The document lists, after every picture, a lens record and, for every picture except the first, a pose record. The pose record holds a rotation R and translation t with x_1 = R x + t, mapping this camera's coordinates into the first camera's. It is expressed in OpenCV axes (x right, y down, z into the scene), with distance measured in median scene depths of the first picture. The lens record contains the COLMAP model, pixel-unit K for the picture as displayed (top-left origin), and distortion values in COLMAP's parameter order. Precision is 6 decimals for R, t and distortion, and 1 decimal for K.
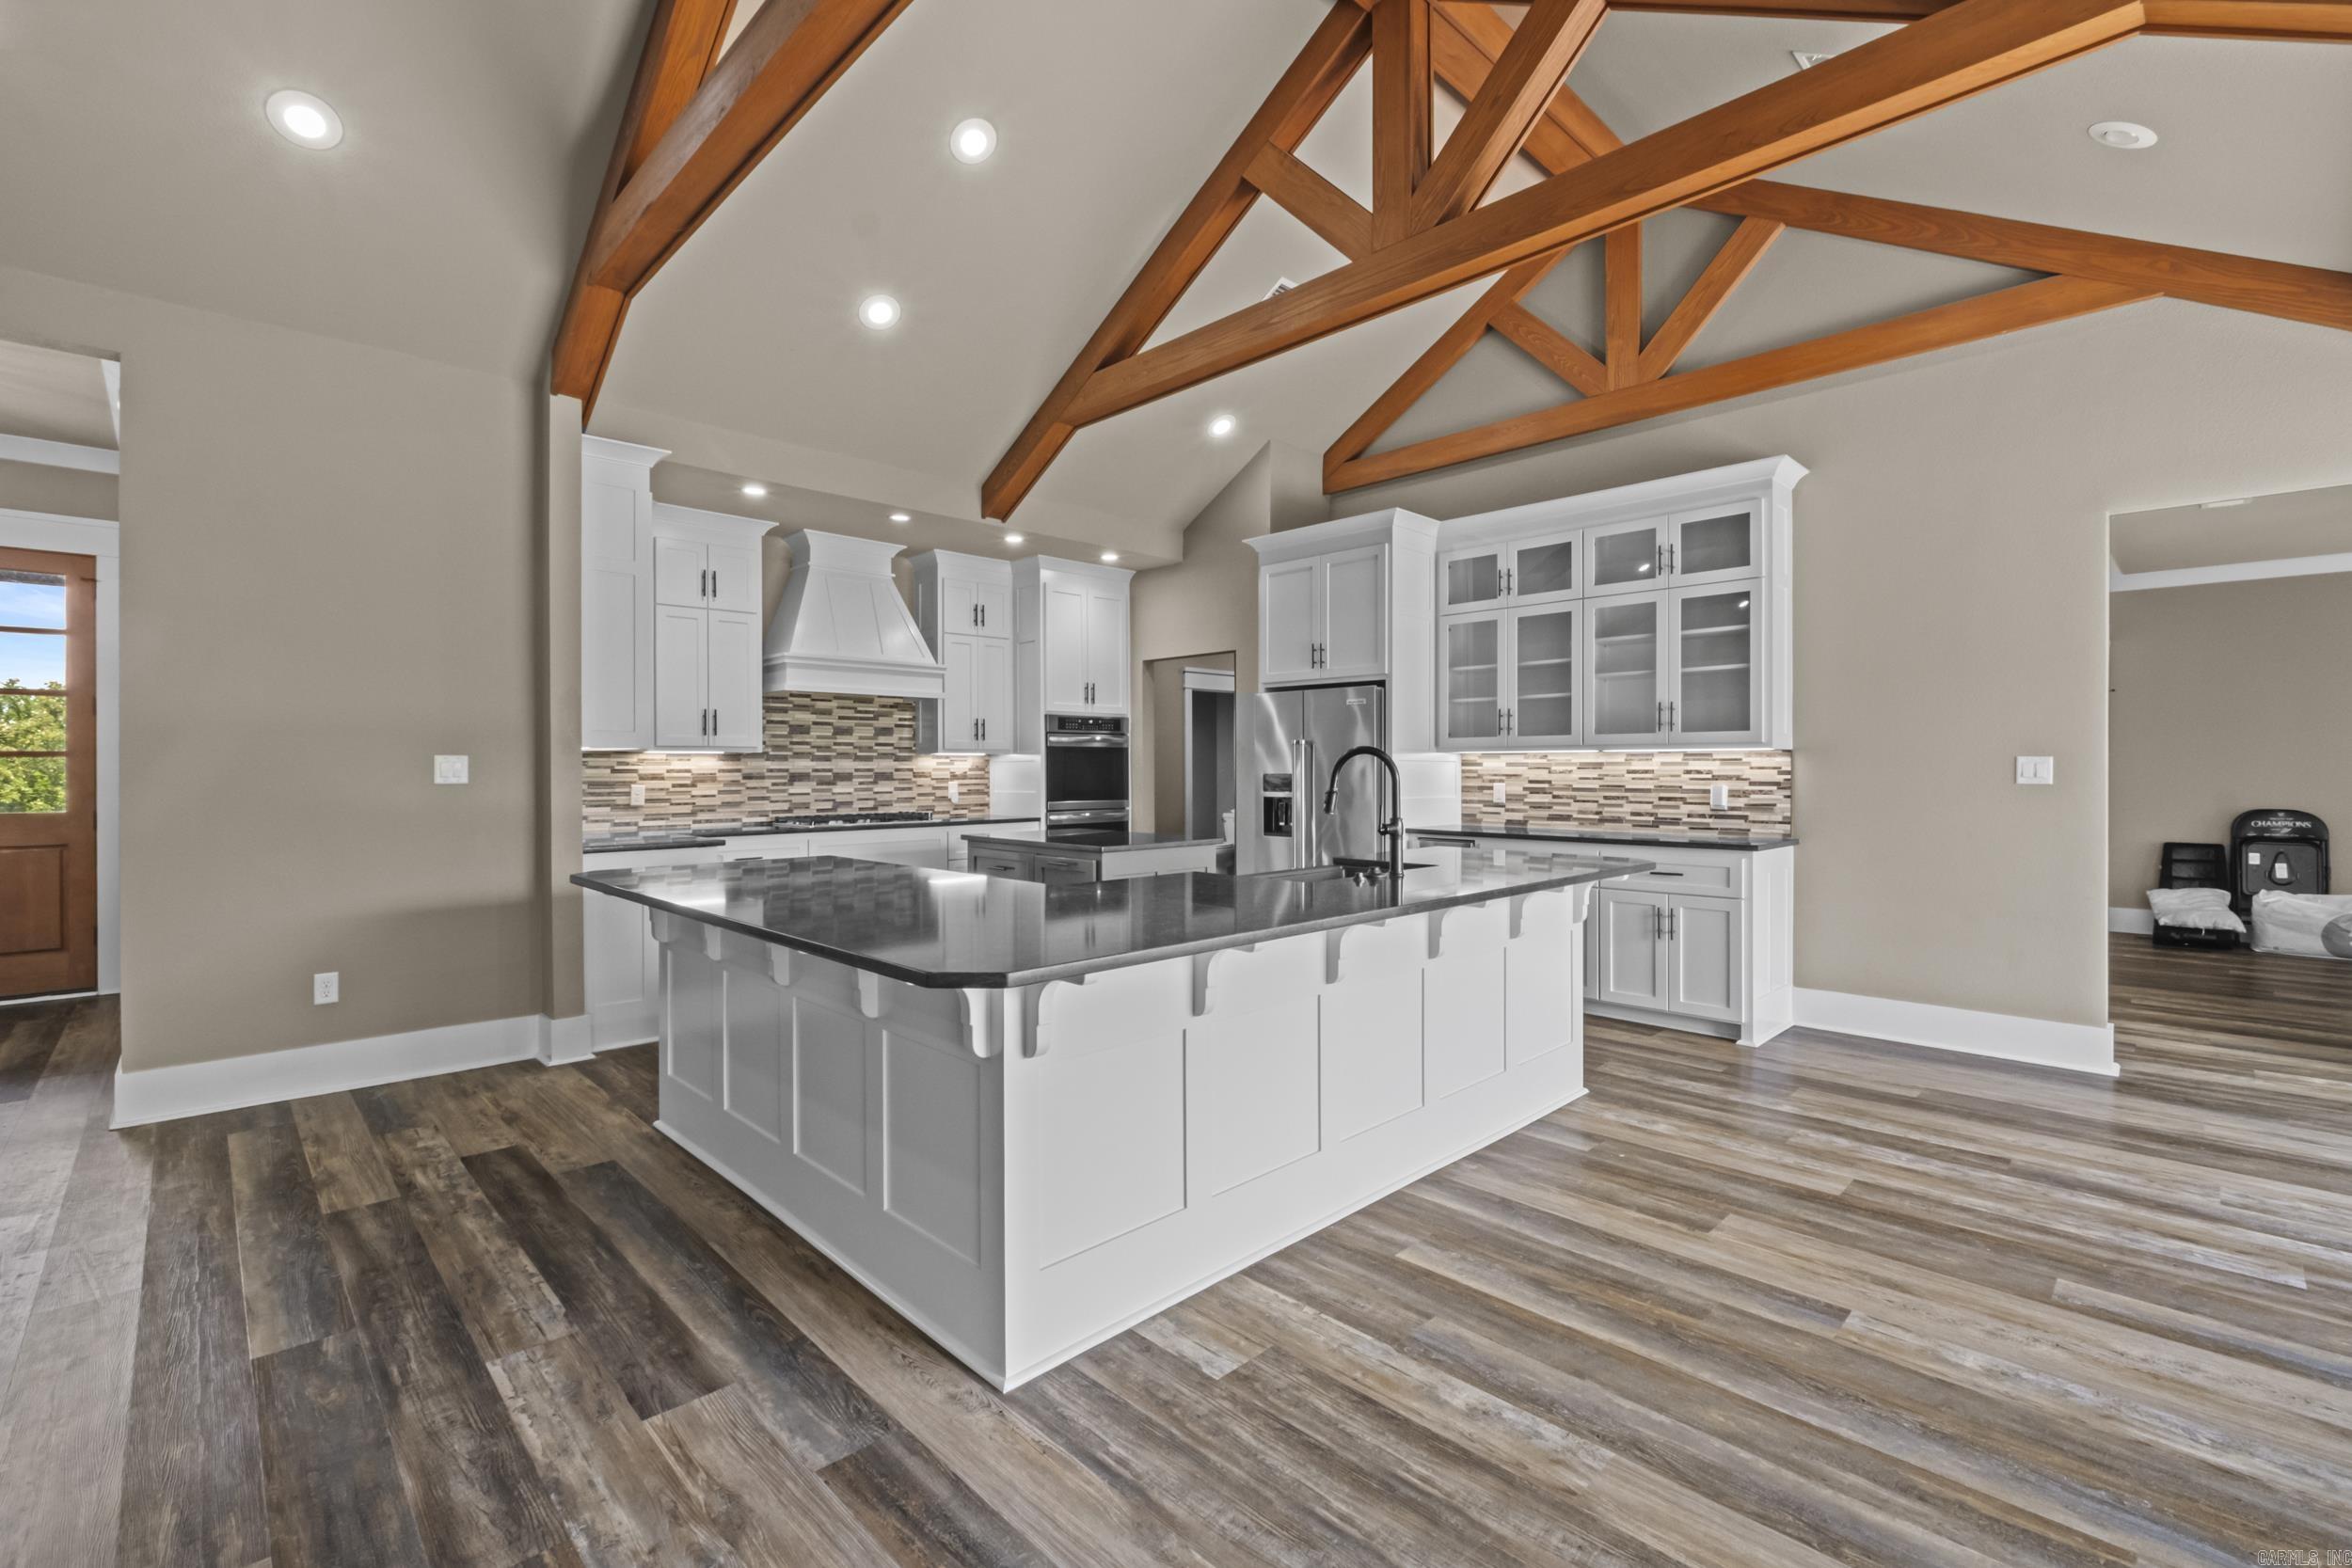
lens RADIAL K [[1022.4, 0, 1157.0], [0, 1022.4, 772.8], [0, 0, 1]] dist [-0.009029, -0.000018]
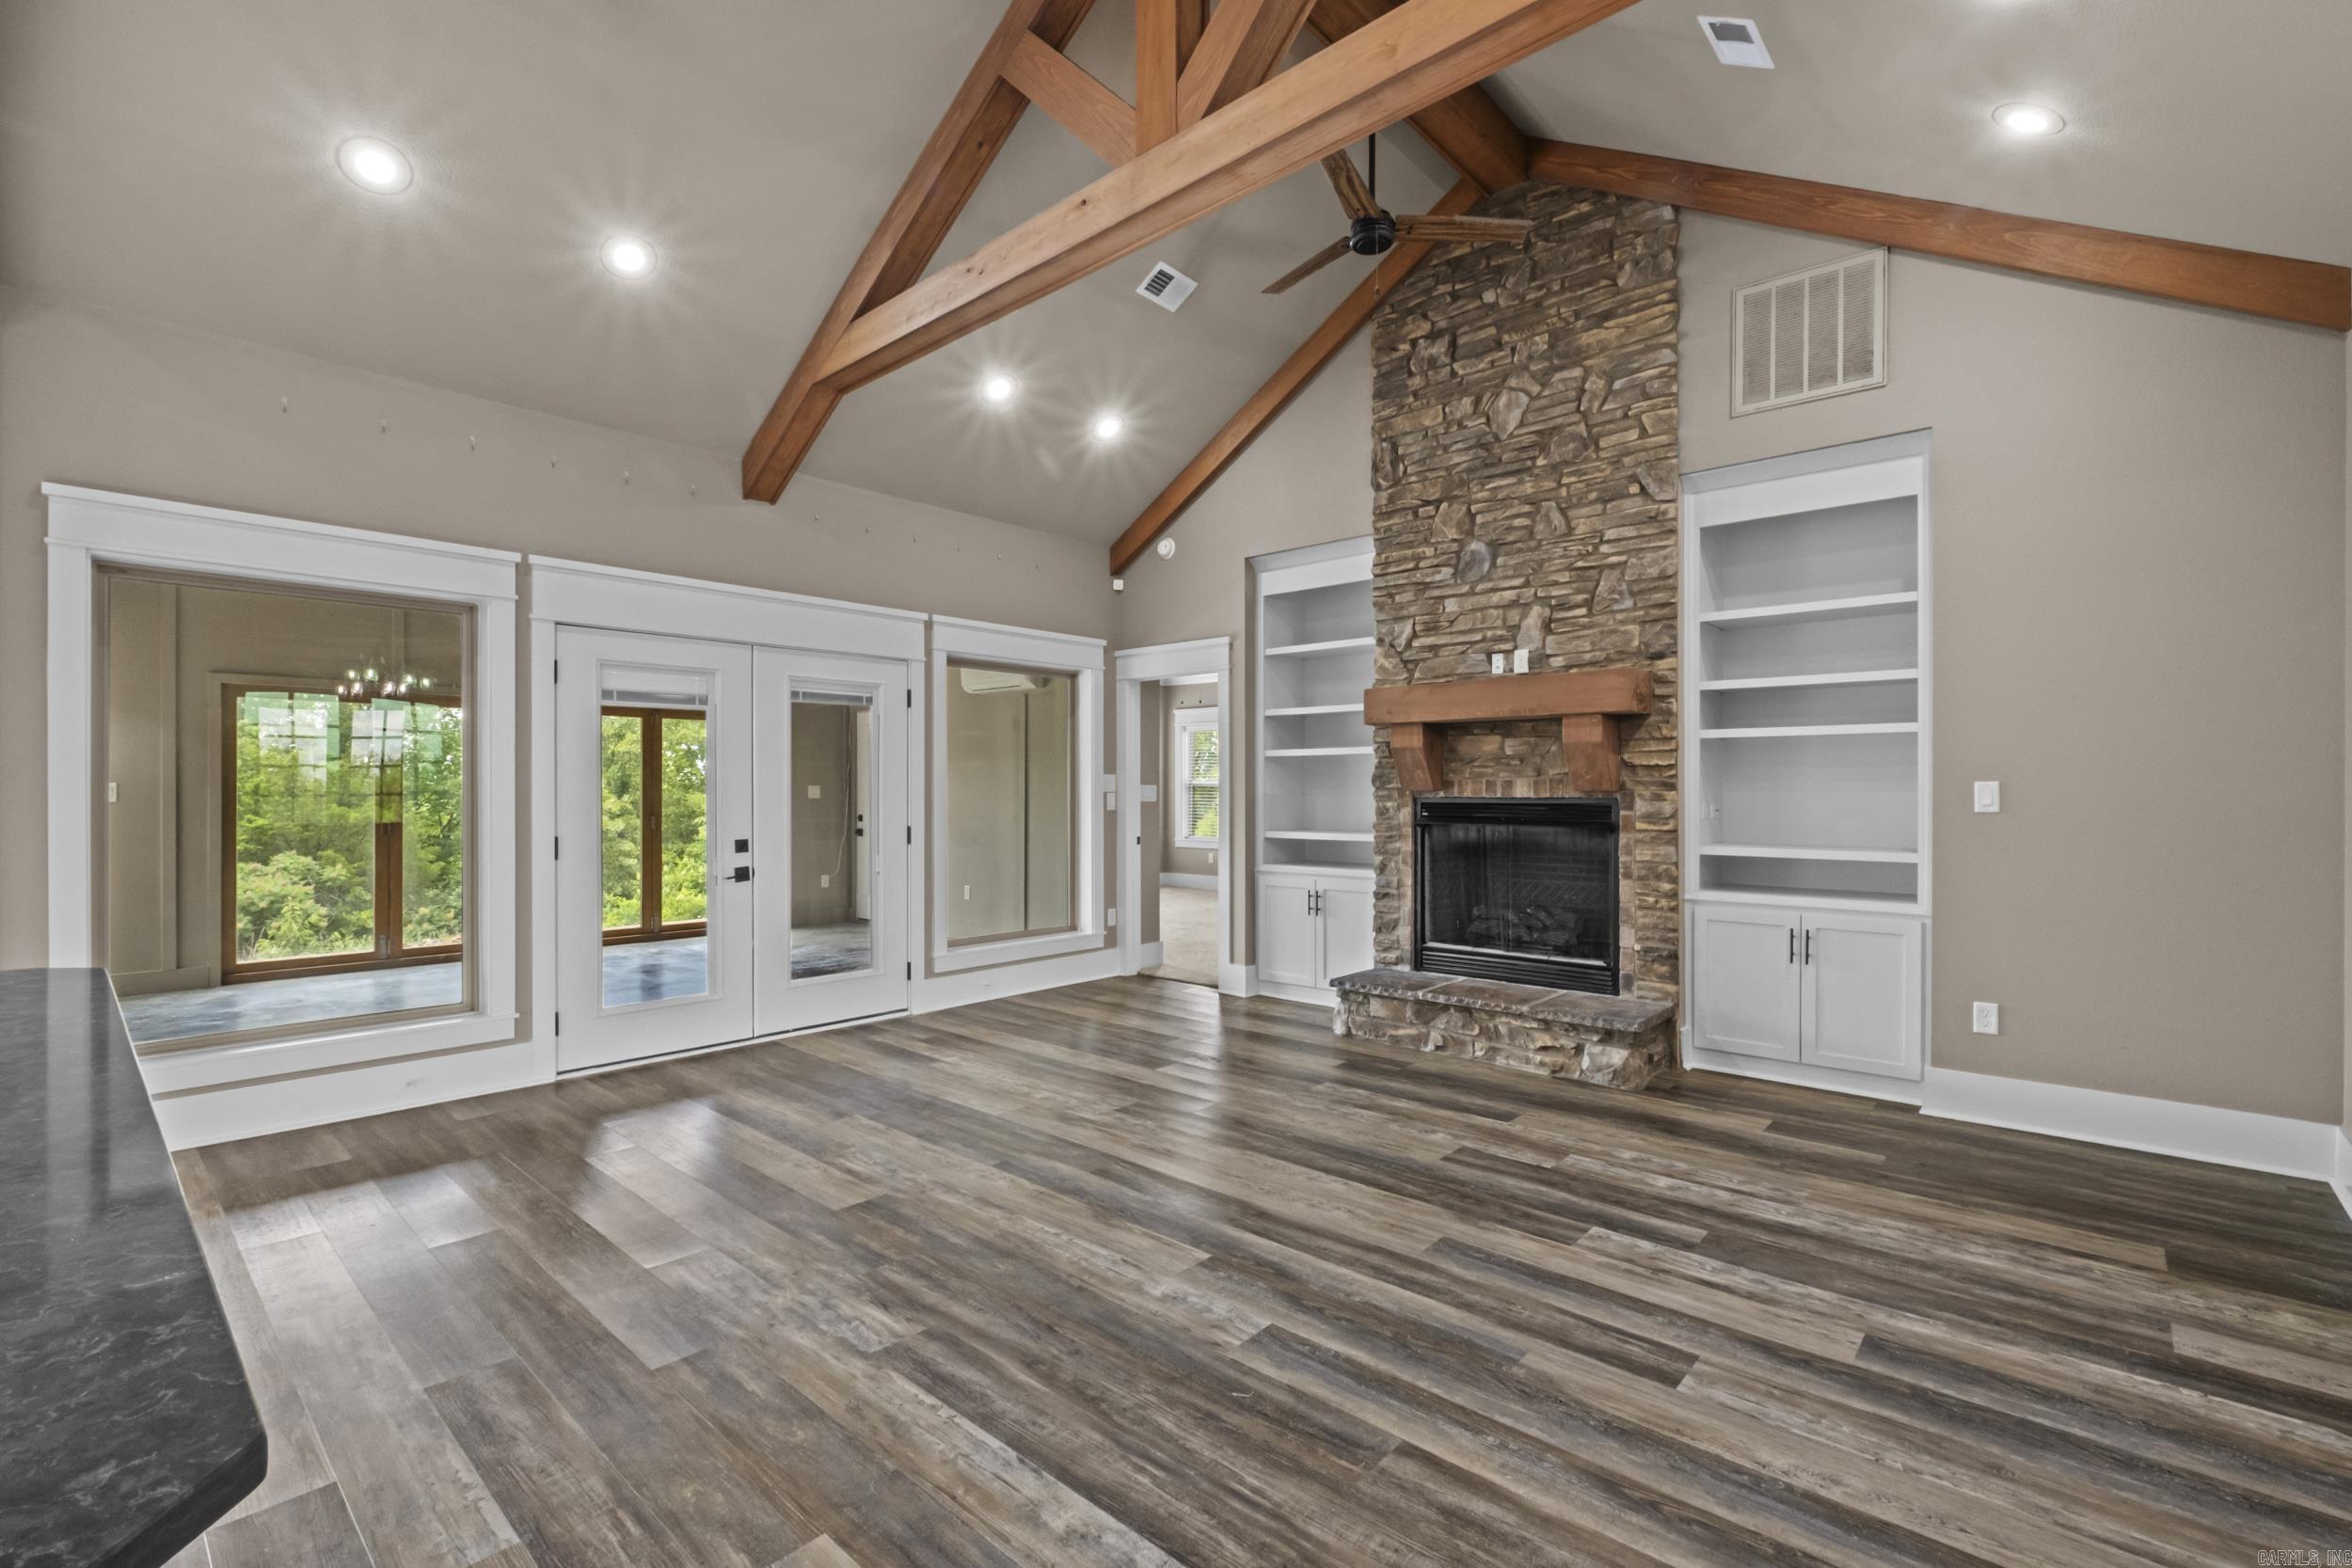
lens RADIAL K [[1022.4, 0, 1157.2], [0, 1022.4, 792.8], [0, 0, 1]] dist [-0.009029, -0.000018]
pose [[-0.997949, 0.000142, -0.064016, -0.472228], [-0.000628, 0.999928, 0.012014, -0.007843], [0.064013, 0.012029, -0.997877, 0.774301]]
